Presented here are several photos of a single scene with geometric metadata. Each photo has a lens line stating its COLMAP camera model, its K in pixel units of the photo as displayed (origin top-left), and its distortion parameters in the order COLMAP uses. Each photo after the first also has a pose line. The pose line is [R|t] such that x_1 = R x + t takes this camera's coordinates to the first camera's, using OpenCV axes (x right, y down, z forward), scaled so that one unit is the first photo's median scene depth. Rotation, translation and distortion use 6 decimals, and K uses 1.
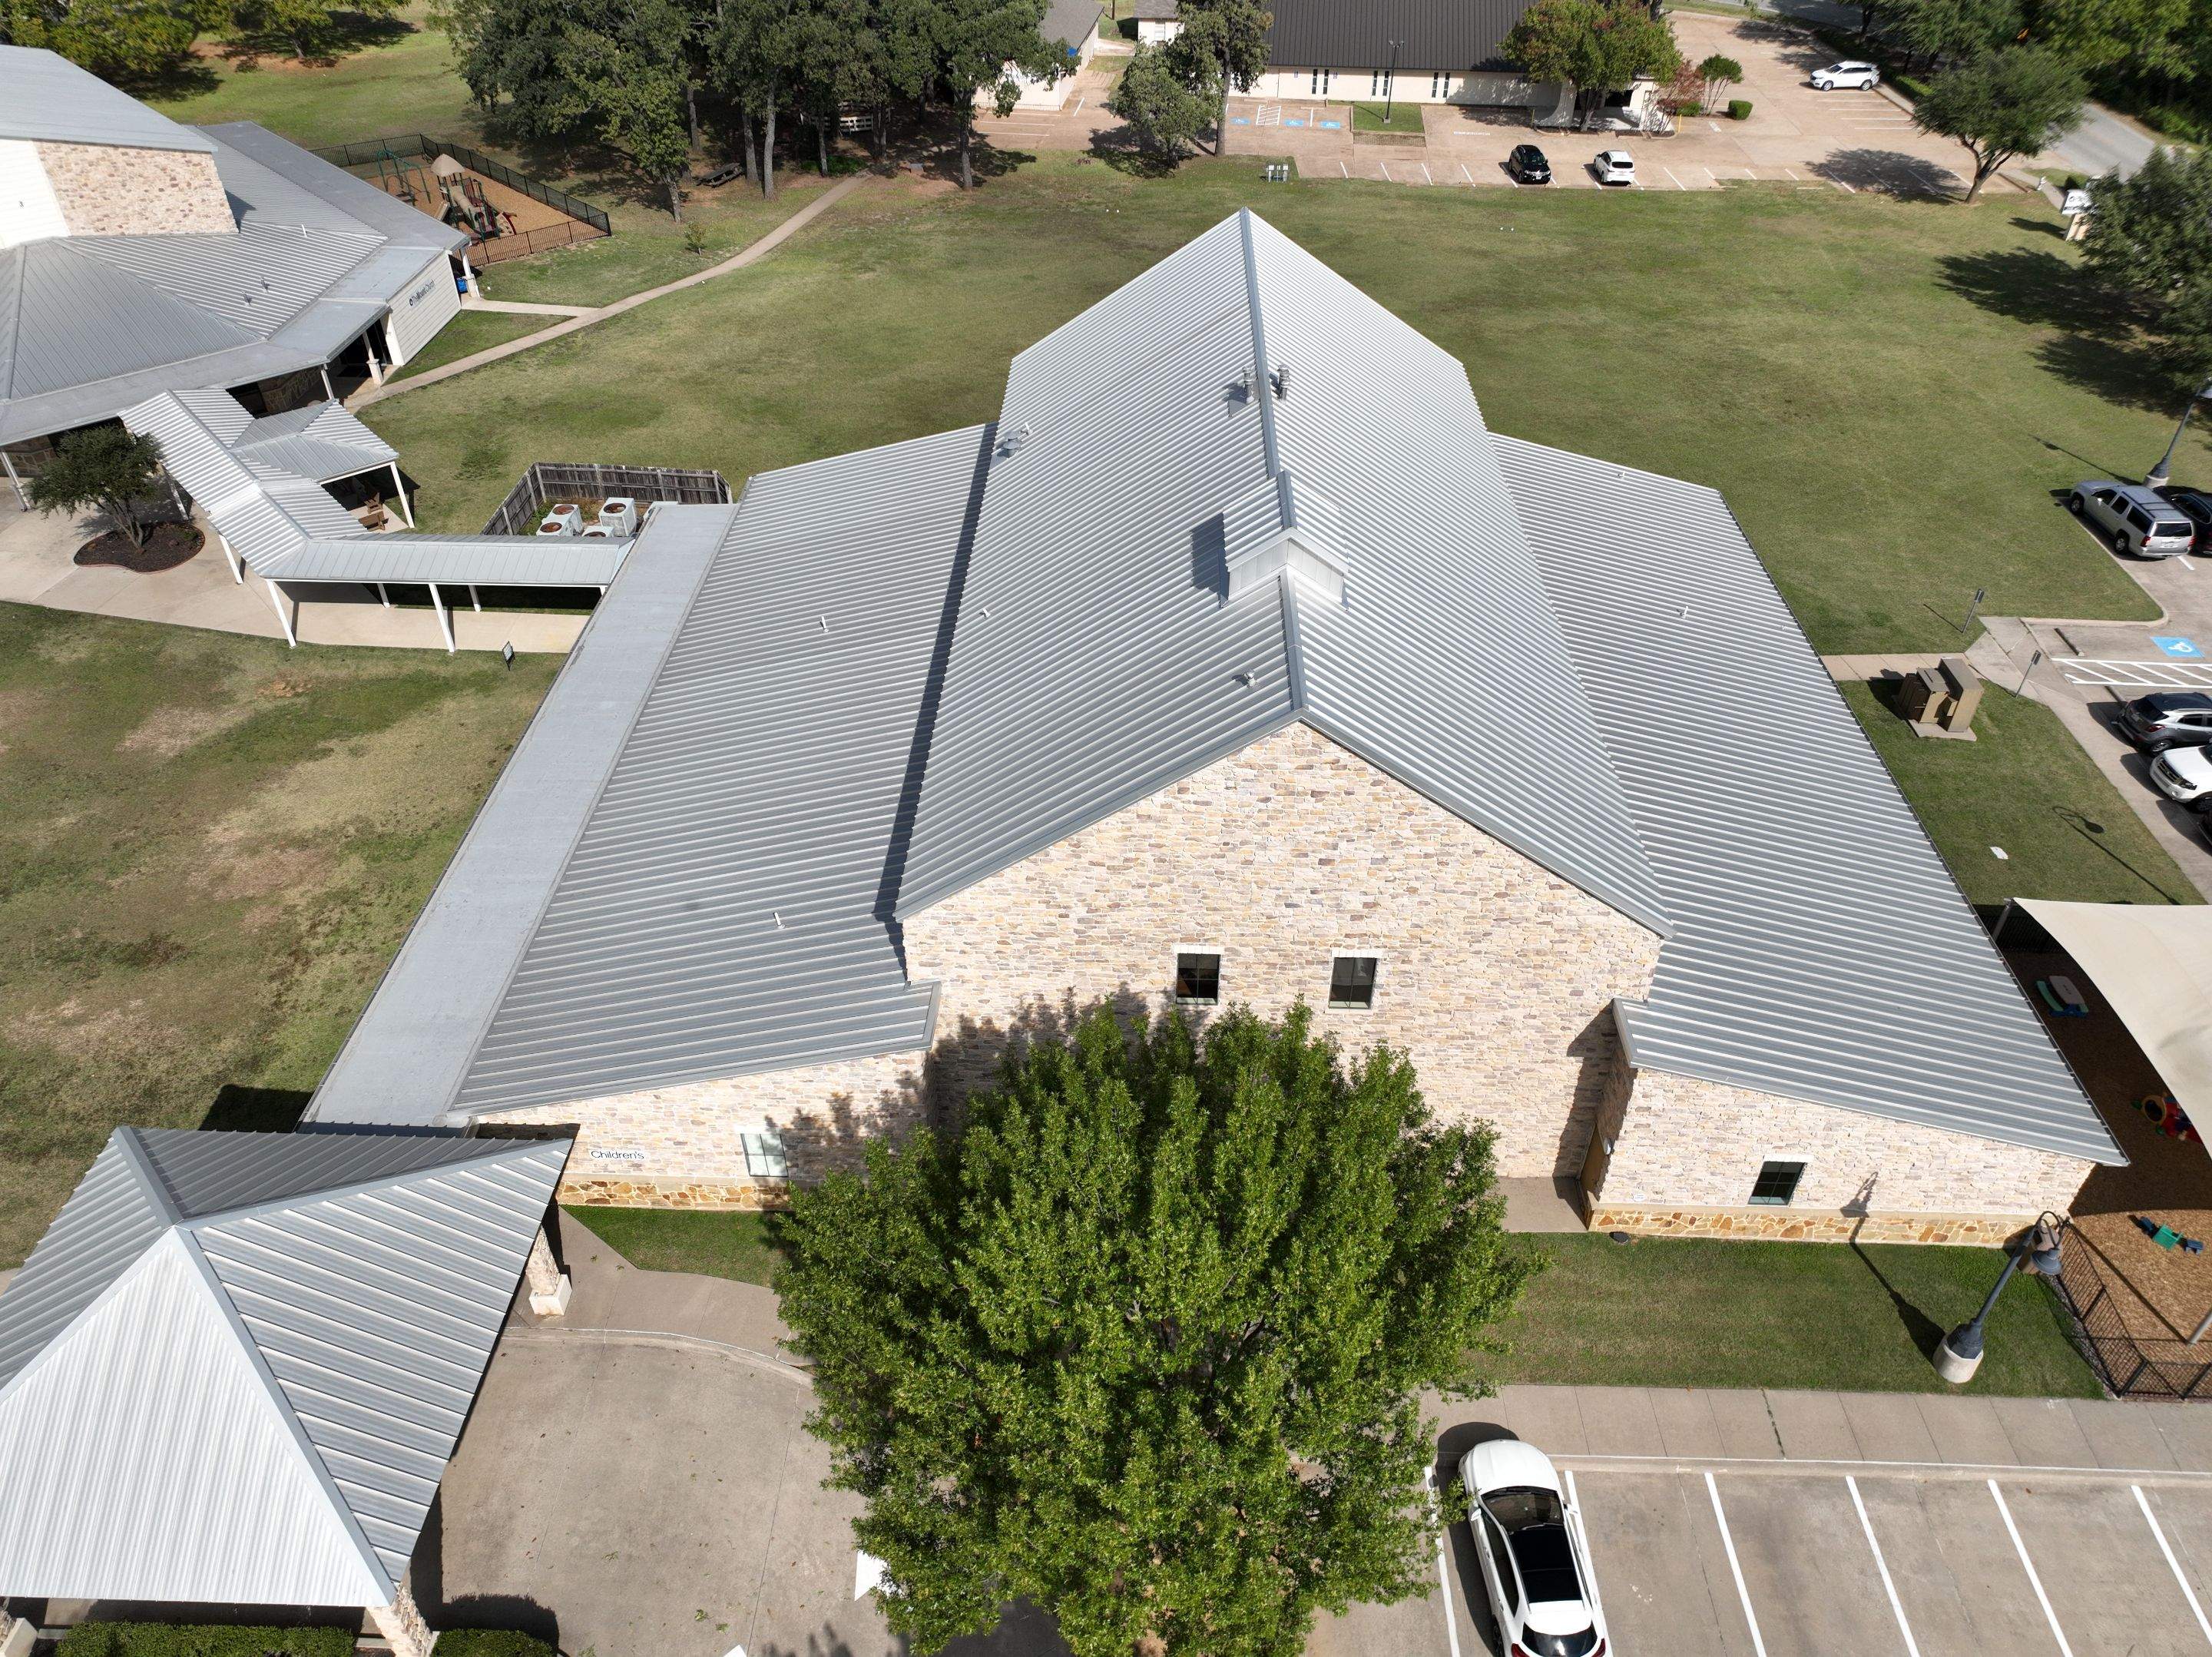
lens RADIAL K [[1554.6, 0, 1105.2], [0, 1554.6, 824.6], [0, 0, 1]] dist [-0.007139, 0.026916]
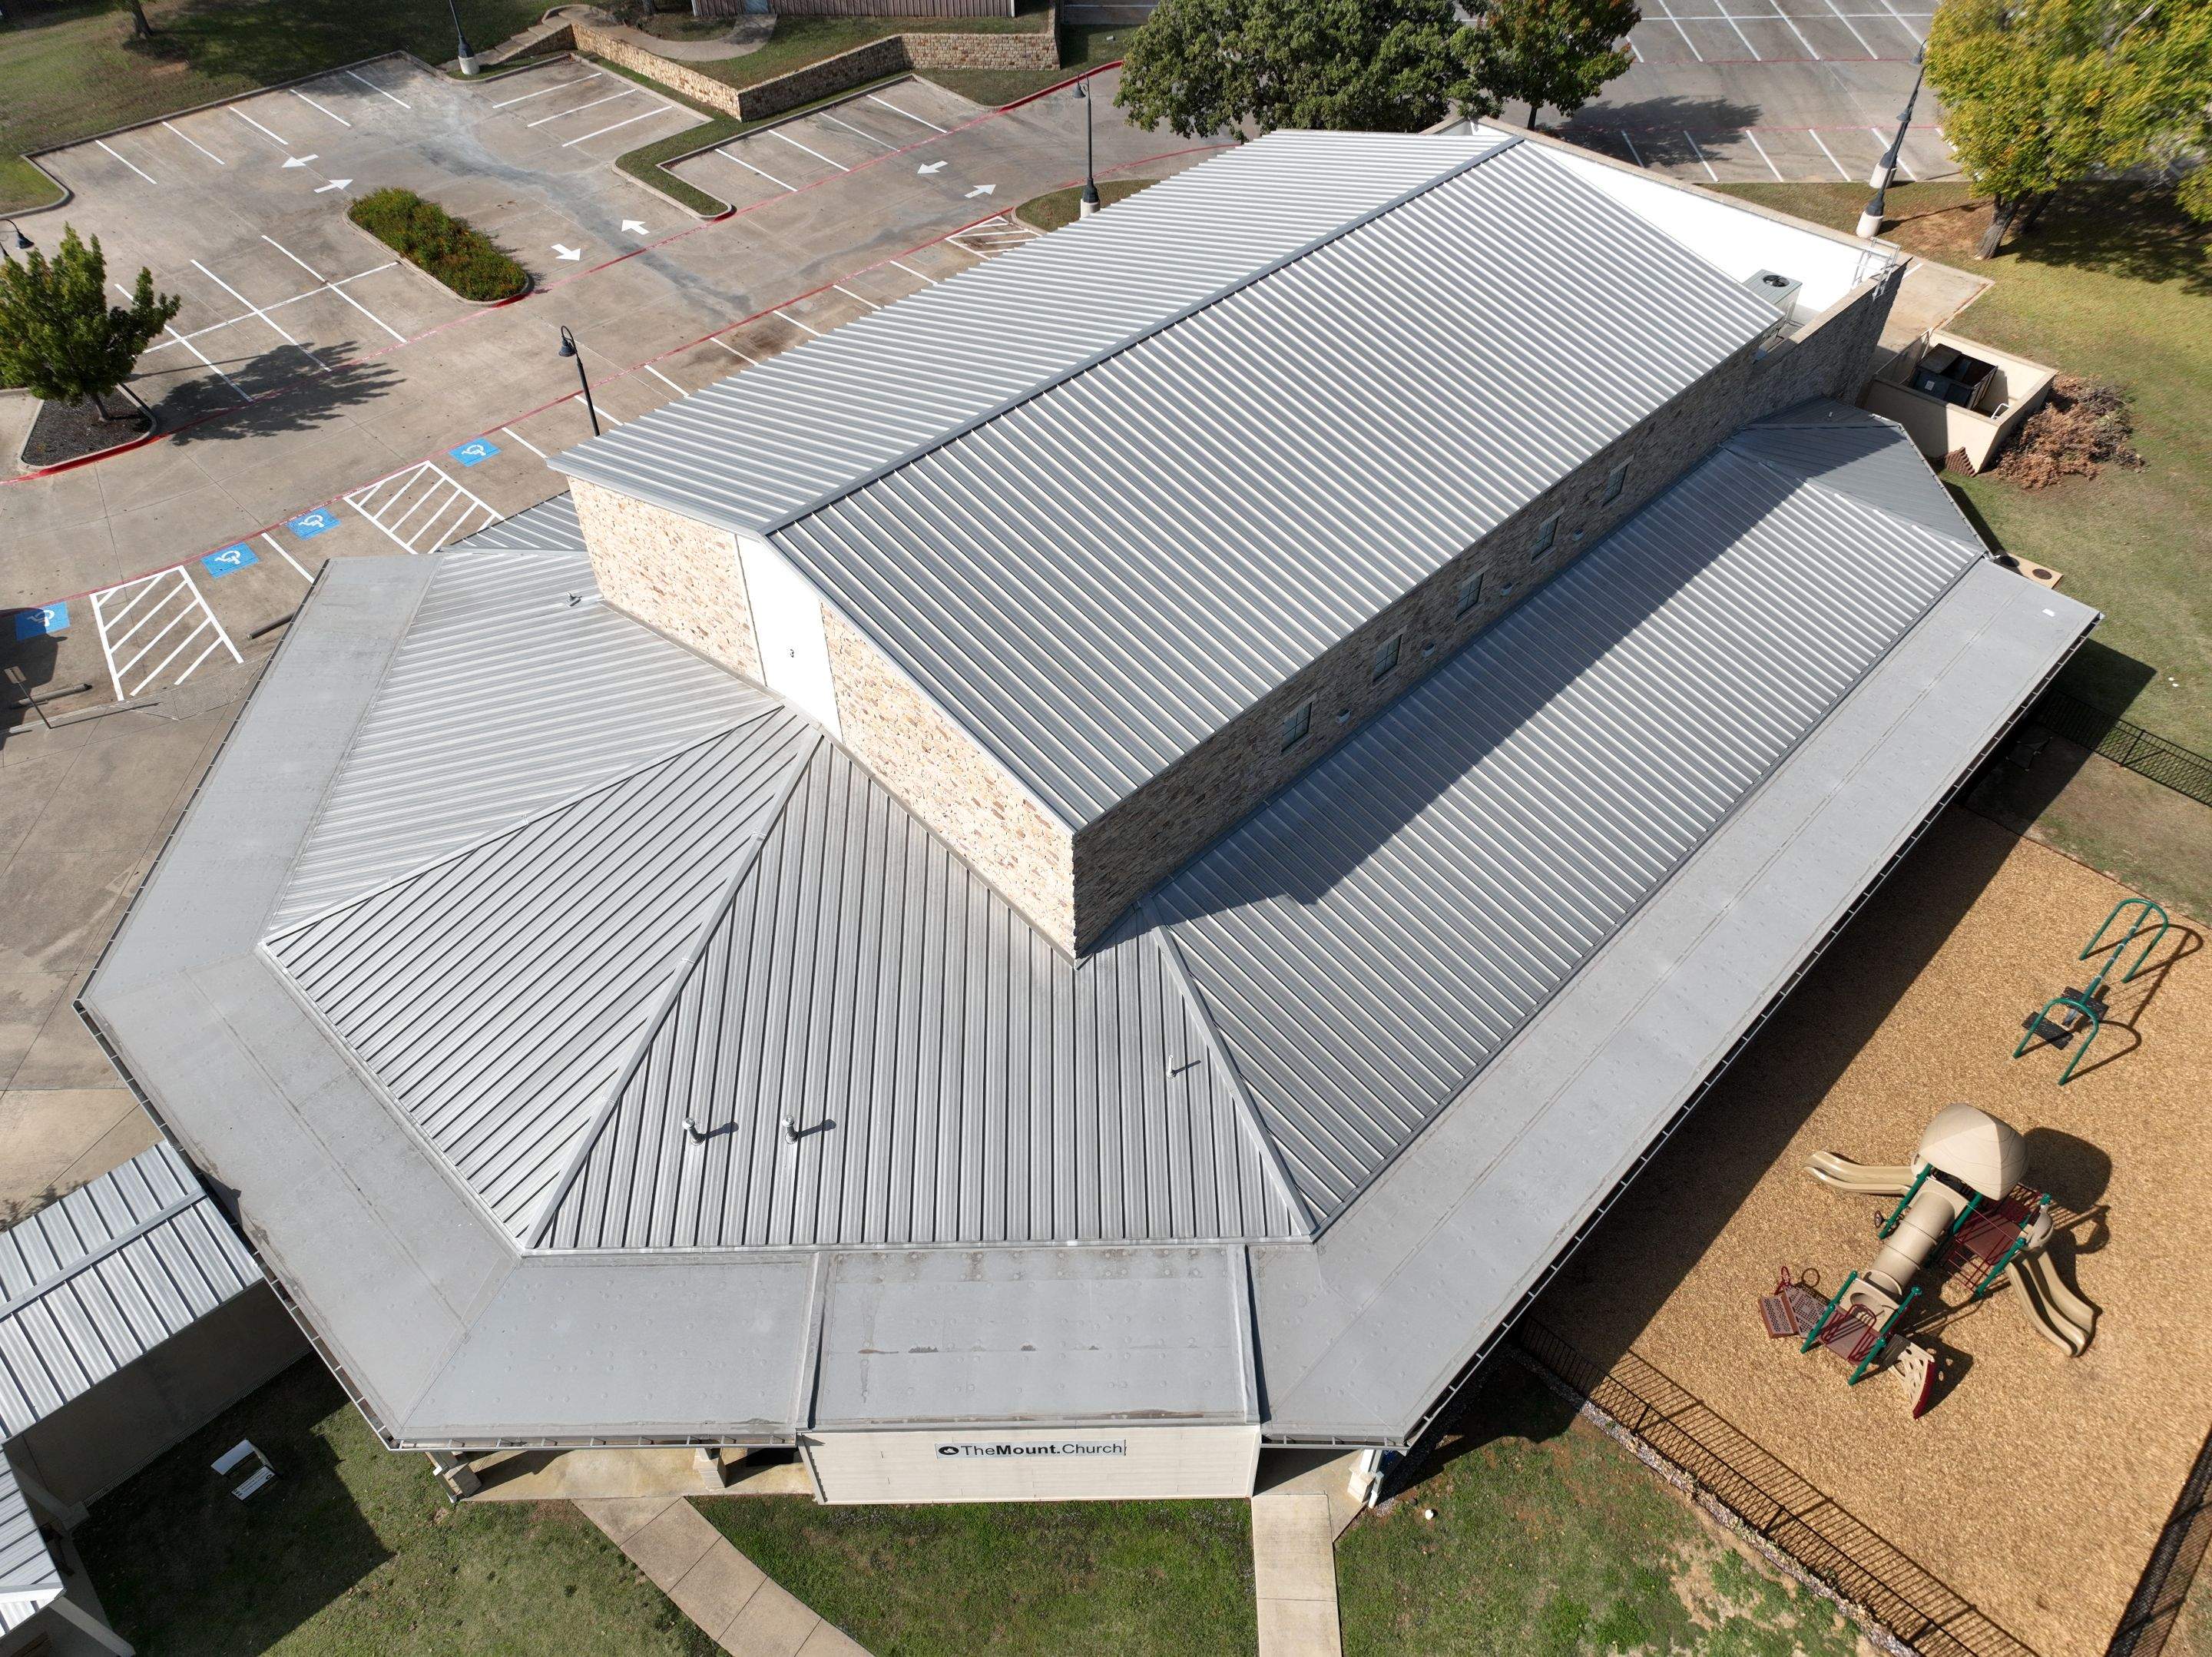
lens RADIAL K [[1554.6, 0, 1105.6], [0, 1554.6, 828.4], [0, 0, 1]] dist [-0.007139, 0.026916]
pose [[0.050871, 0.714180, -0.698111, -0.589999], [-0.619161, 0.571023, 0.539048, -1.214137], [0.783615, 0.404821, 0.471241, 1.577963]]
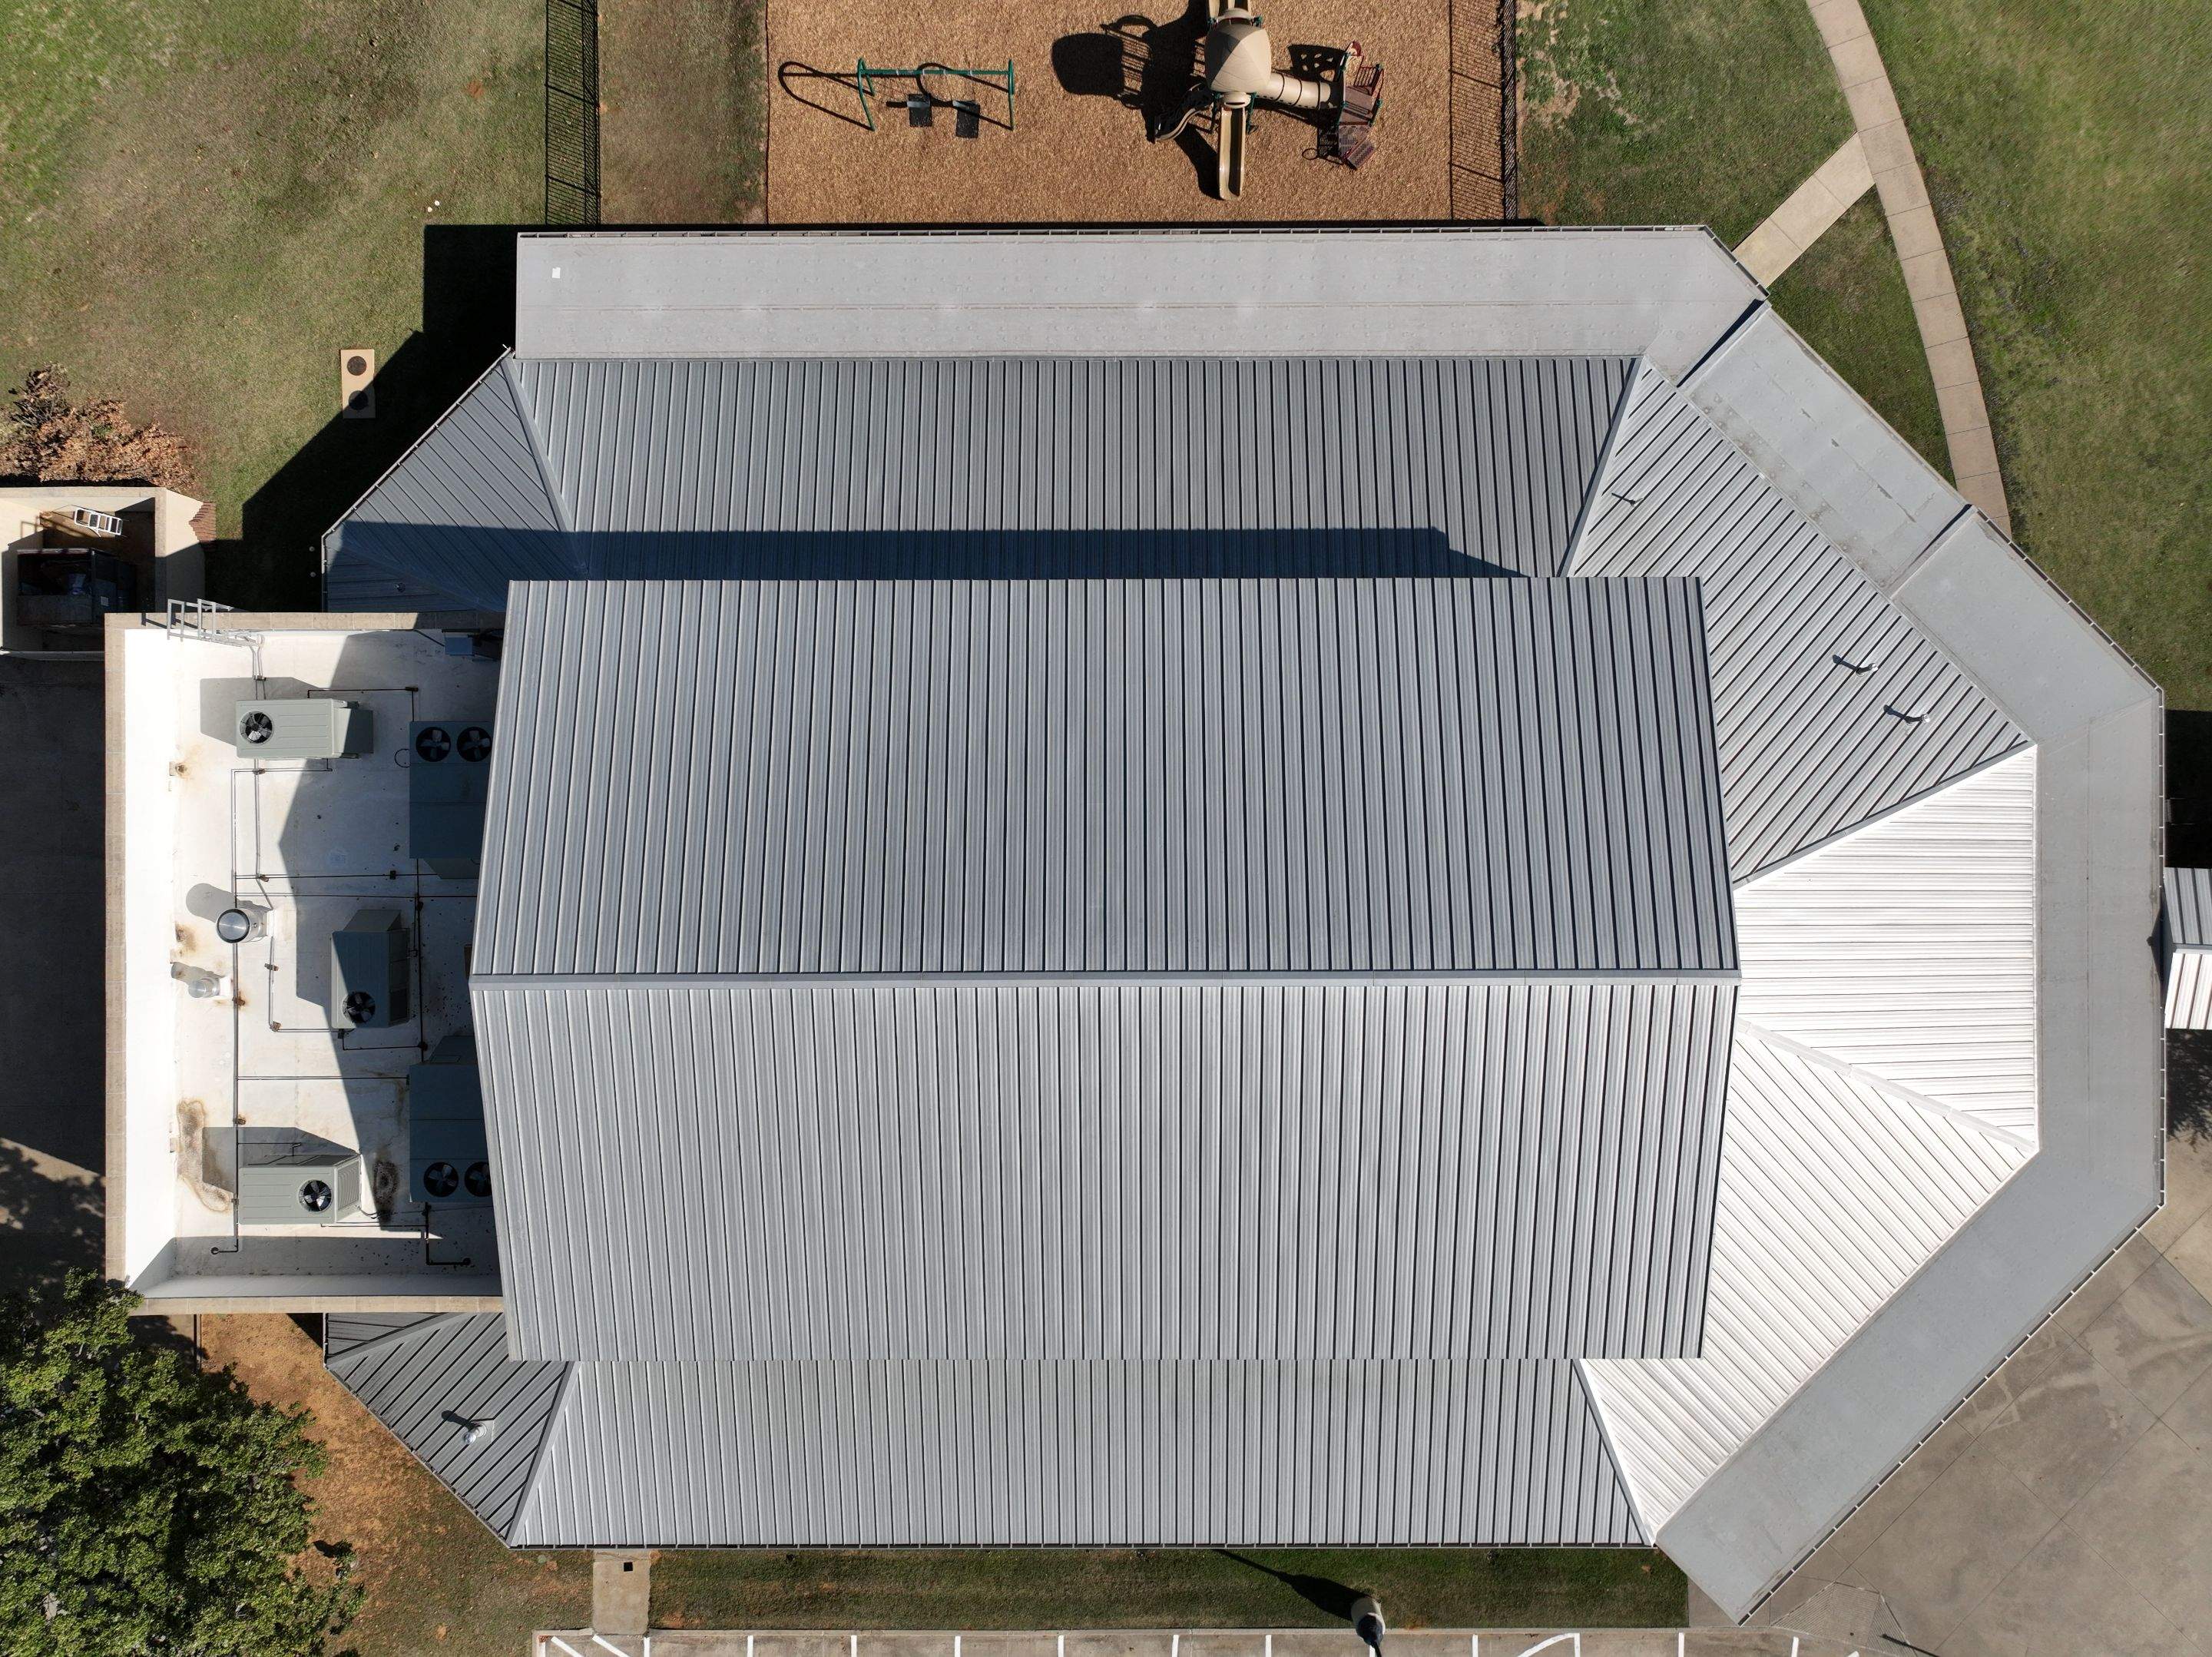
lens RADIAL K [[1554.6, 0, 1111.0], [0, 1554.6, 825.1], [0, 0, 1]] dist [-0.007139, 0.026916]
pose [[0.679152, -0.733987, -0.003908, -1.406697], [0.458733, 0.420294, 0.782890, -1.608348], [-0.572989, -0.533494, 0.622148, 1.467764]]
